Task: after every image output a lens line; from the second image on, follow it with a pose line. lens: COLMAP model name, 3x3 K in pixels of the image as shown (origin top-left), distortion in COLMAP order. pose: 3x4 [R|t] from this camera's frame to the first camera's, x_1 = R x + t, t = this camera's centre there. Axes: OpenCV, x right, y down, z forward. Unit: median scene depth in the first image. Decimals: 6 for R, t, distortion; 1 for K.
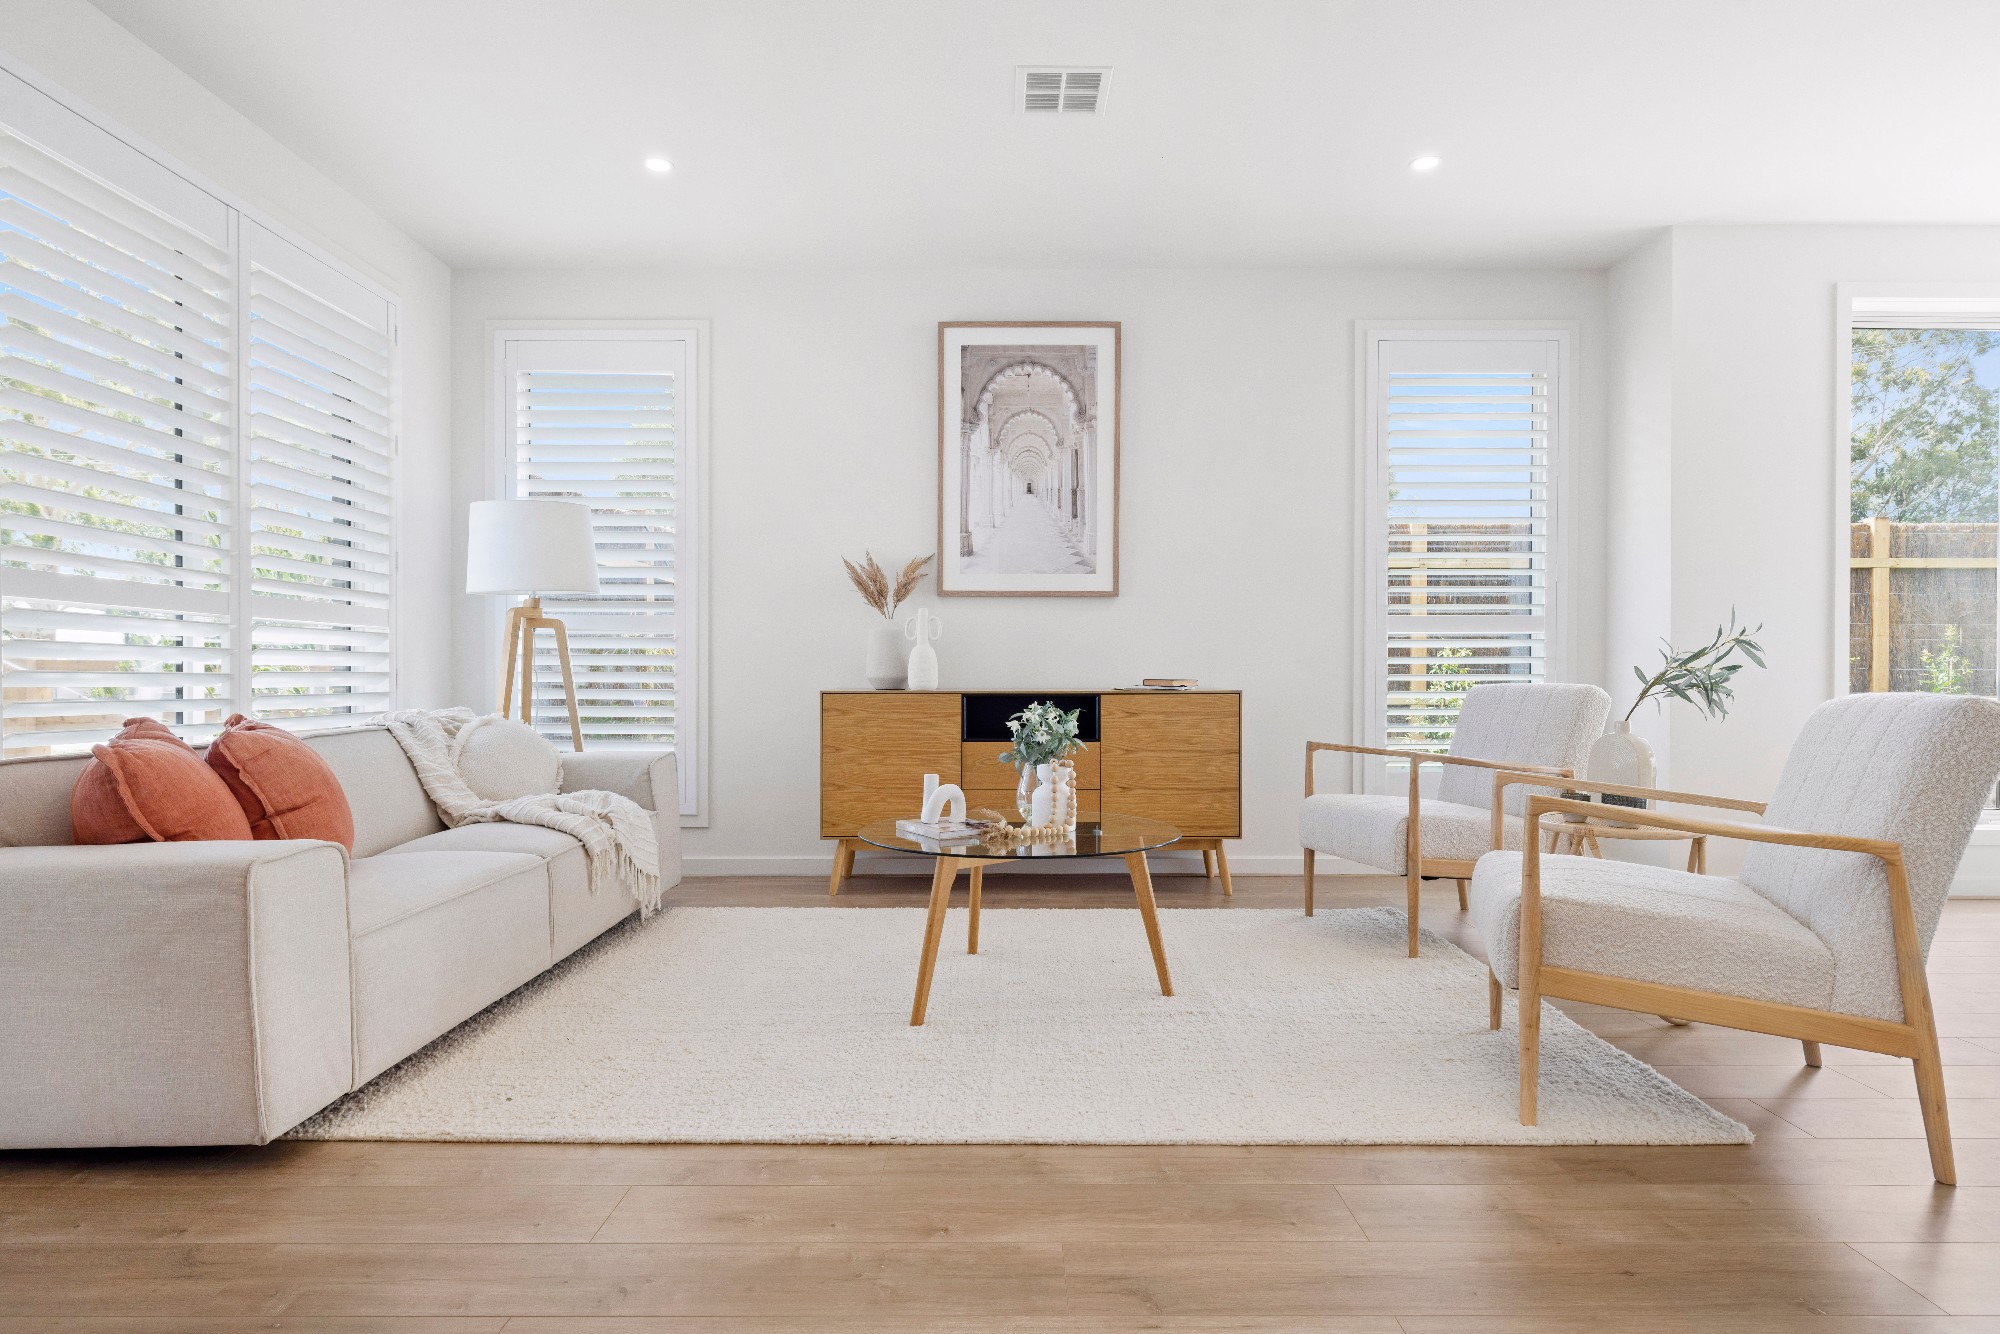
lens RADIAL K [[1081.0, 0, 1000.0], [0, 1081.0, 667.0], [0, 0, 1]] dist [-0.000107, -0.000325]
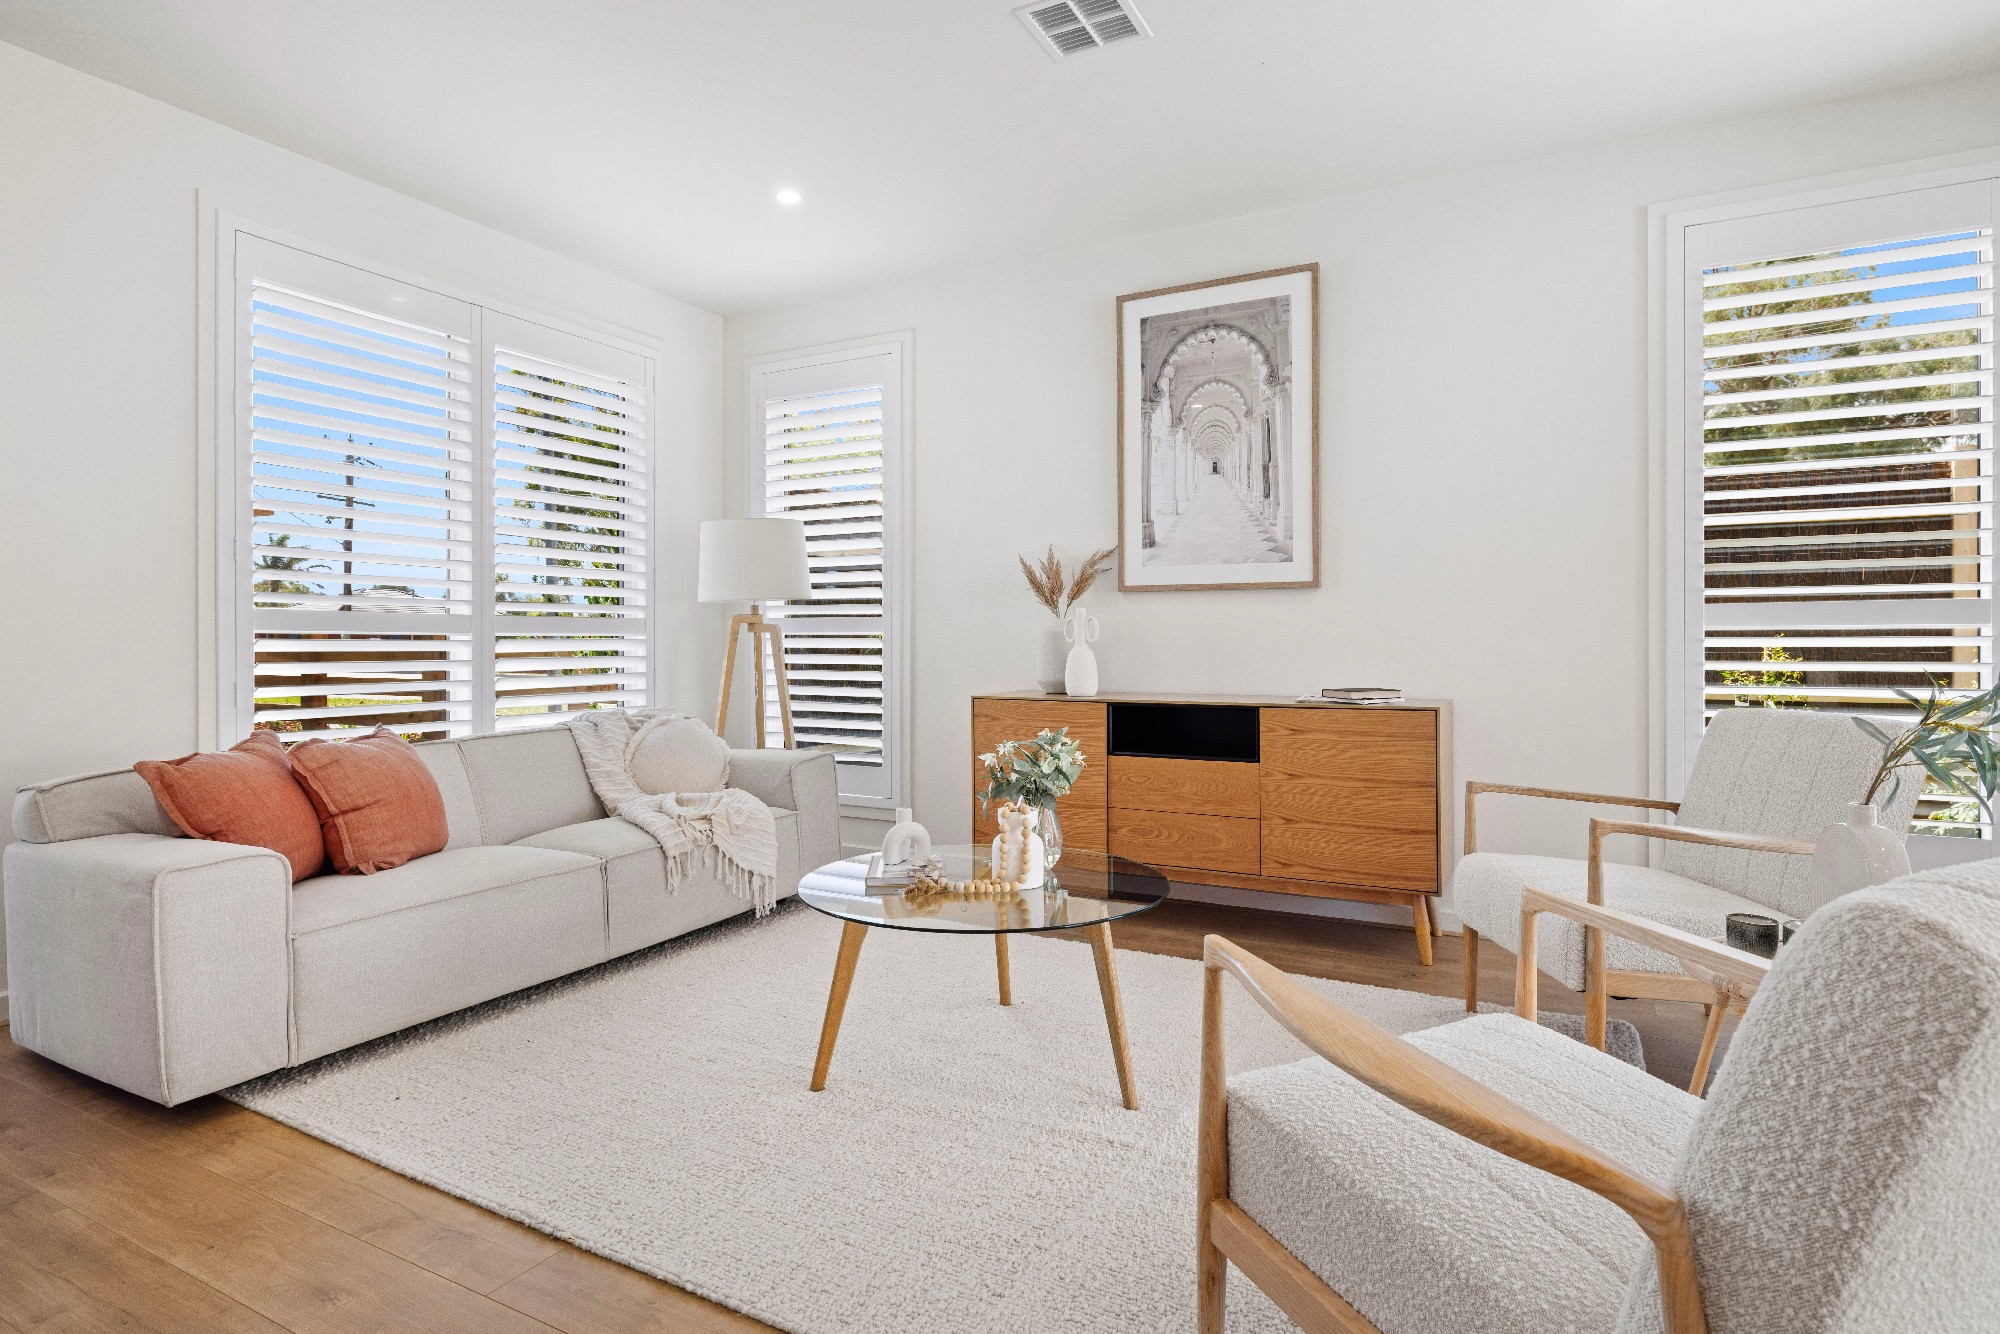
lens RADIAL K [[1040.6, 0, 998.4], [0, 1040.6, 624.0], [0, 0, 1]] dist [-0.000264, -0.000046]
pose [[0.881939, -0.009259, -0.471272, 0.271445], [0.006096, 0.999947, -0.008238, -0.031551], [0.471324, 0.004393, 0.881949, 0.165805]]
